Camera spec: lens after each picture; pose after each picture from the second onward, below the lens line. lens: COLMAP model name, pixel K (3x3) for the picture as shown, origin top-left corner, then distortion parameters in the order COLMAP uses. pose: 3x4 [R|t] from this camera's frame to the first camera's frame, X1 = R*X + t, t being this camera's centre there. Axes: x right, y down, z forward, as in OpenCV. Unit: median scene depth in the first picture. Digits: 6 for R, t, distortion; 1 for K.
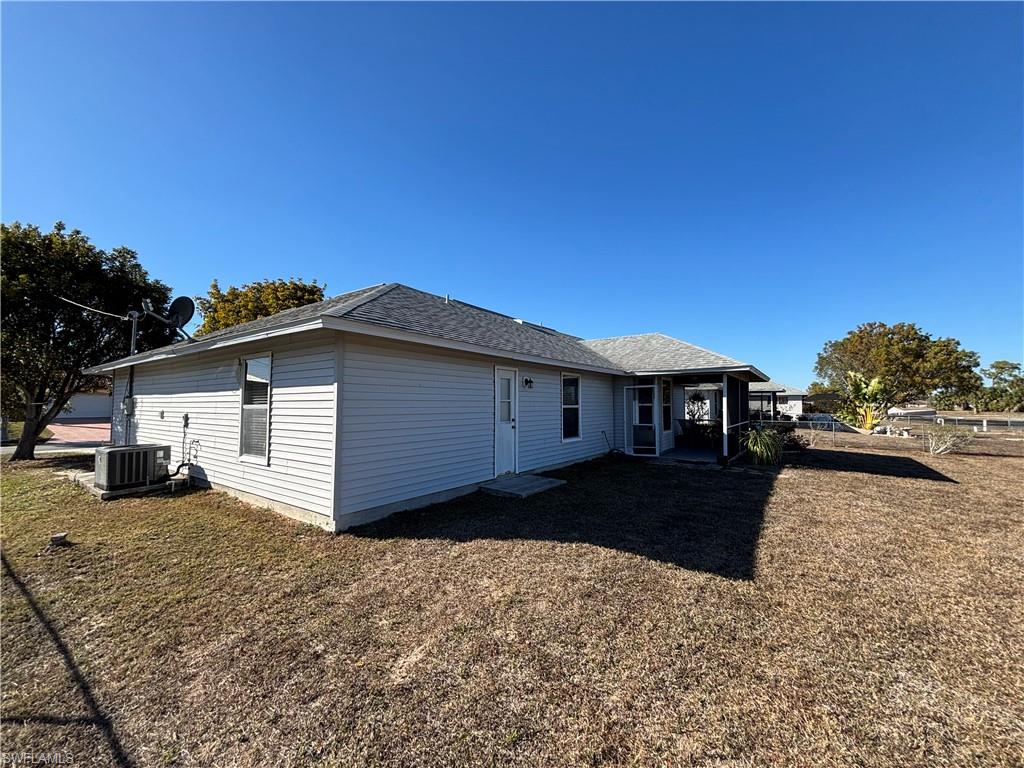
lens RADIAL K [[408.6, 0, 512.0], [0, 408.6, 384.0], [0, 0, 1]] dist [0.001092, -0.000466]
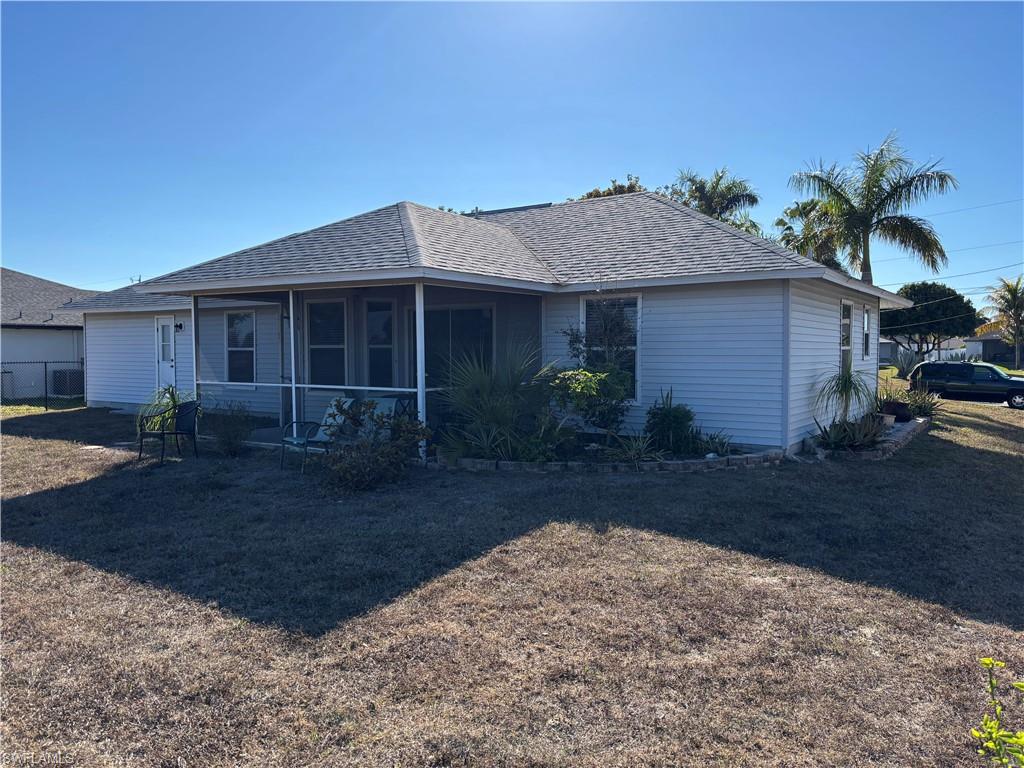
lens RADIAL K [[770.7, 0, 512.3], [0, 770.7, 399.5], [0, 0, 1]] dist [-0.015038, -0.006939]
pose [[0.056917, 0.068639, -0.996017, 3.616884], [0.054758, 0.995918, 0.071762, 0.149368], [0.996876, -0.058624, 0.052927, 2.914627]]
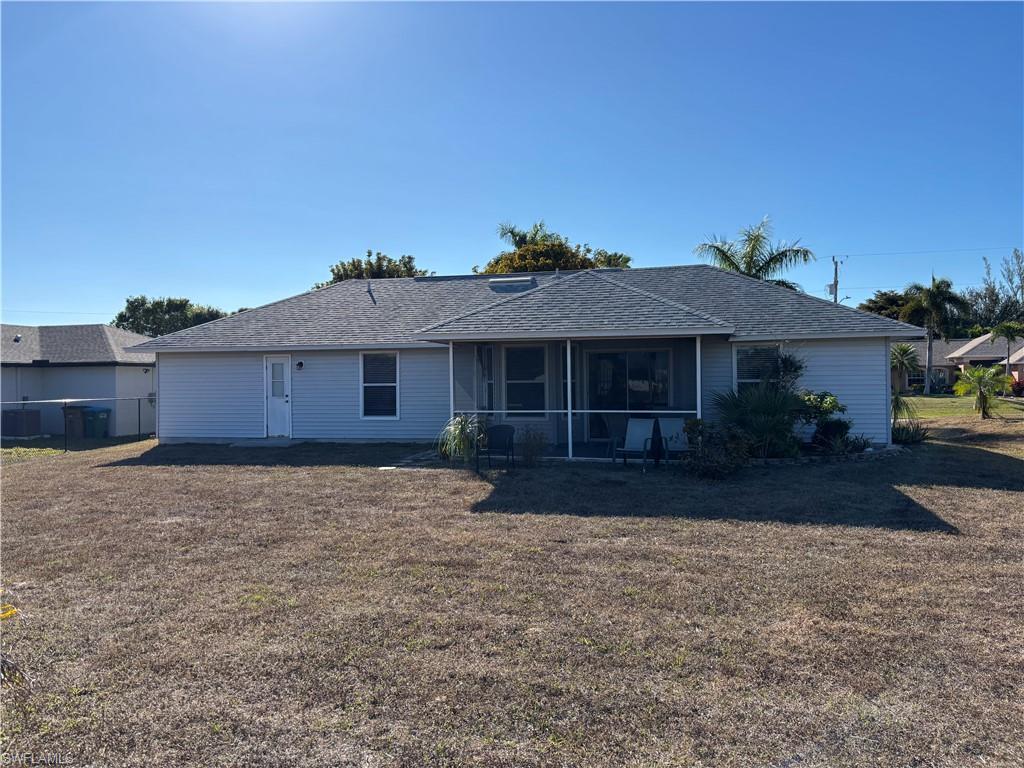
lens RADIAL K [[769.3, 0, 507.8], [0, 769.3, 382.8], [0, 0, 1]] dist [0.038539, -0.041071]
pose [[0.377805, 0.000129, -0.925885, 3.942161], [0.057675, 0.998055, 0.023673, 0.046866], [0.924087, -0.062345, 0.377063, 1.131245]]
